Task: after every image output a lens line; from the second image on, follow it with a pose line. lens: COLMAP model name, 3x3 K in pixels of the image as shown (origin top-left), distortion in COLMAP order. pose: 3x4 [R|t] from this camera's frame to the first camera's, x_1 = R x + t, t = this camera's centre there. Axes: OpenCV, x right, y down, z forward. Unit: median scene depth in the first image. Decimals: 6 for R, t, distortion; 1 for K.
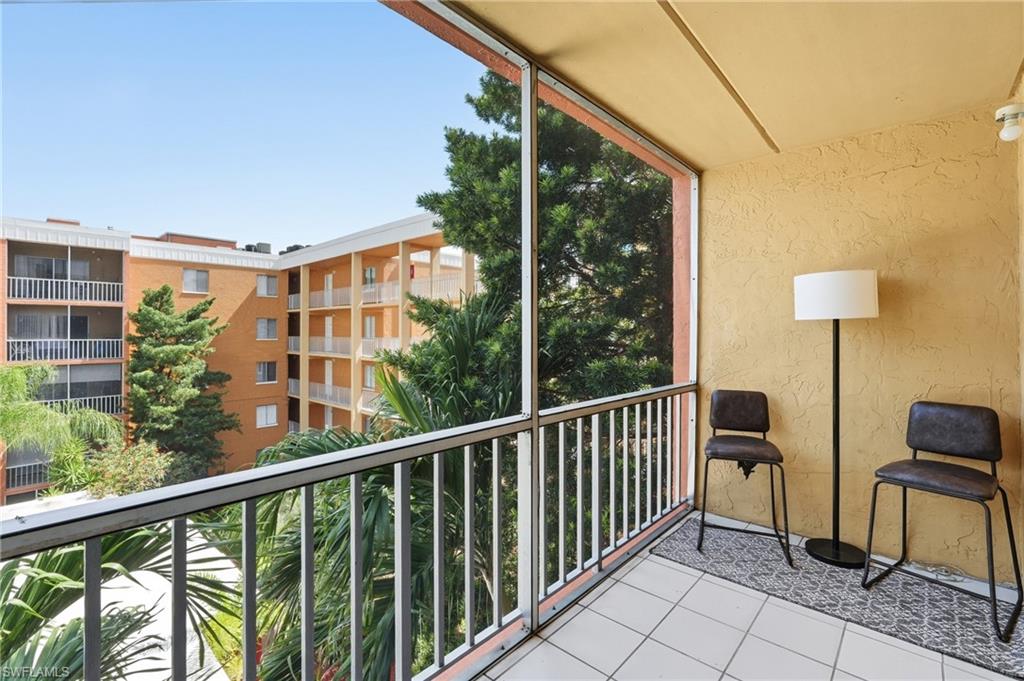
lens RADIAL K [[452.6, 0, 508.7], [0, 452.6, 324.2], [0, 0, 1]] dist [-0.001975, -0.000077]
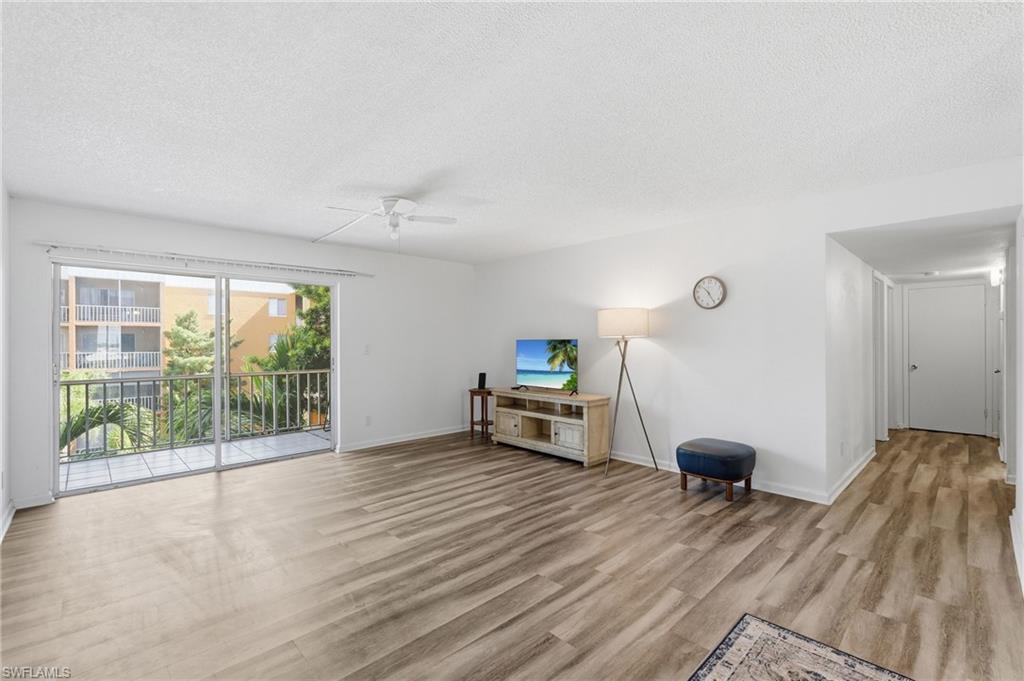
lens RADIAL K [[456.0, 0, 515.7], [0, 456.0, 336.8], [0, 0, 1]] dist [-0.002157, 0.000700]
pose [[0.998362, -0.004160, -0.057068, 0.228491], [0.004201, 0.999991, 0.000601, -0.006743], [0.057065, -0.000840, 0.998370, -0.234321]]
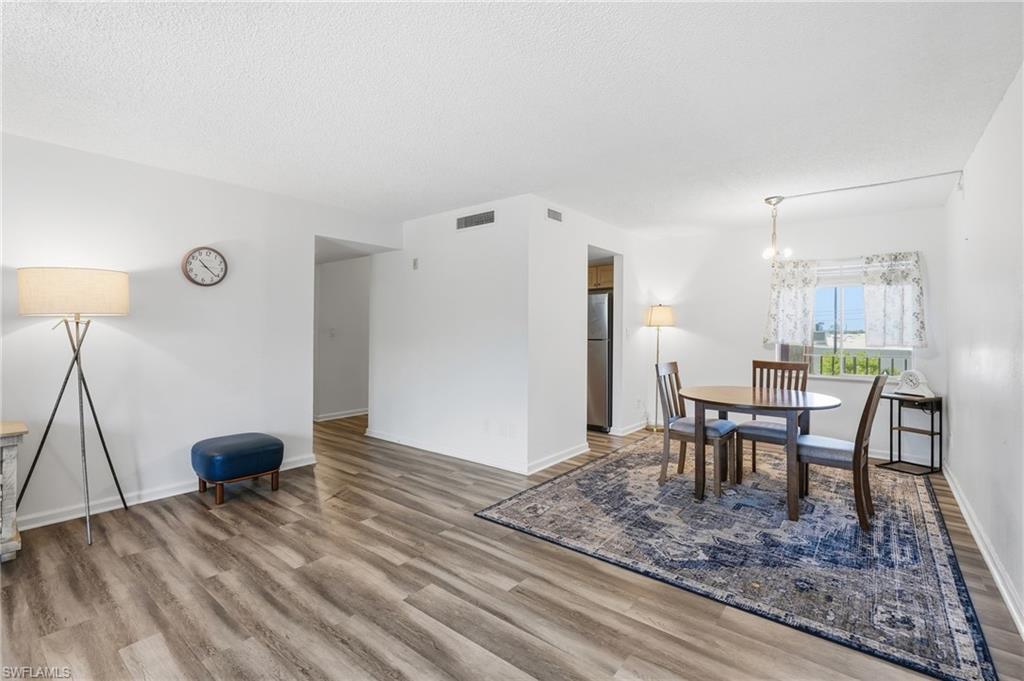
lens RADIAL K [[456.0, 0, 515.7], [0, 456.0, 336.8], [0, 0, 1]] dist [-0.002157, 0.000700]
pose [[-0.070368, -0.014877, 0.997410, -0.826998], [-0.019749, 0.999714, 0.013518, 0.017209], [-0.997326, -0.018747, -0.070641, 0.825157]]
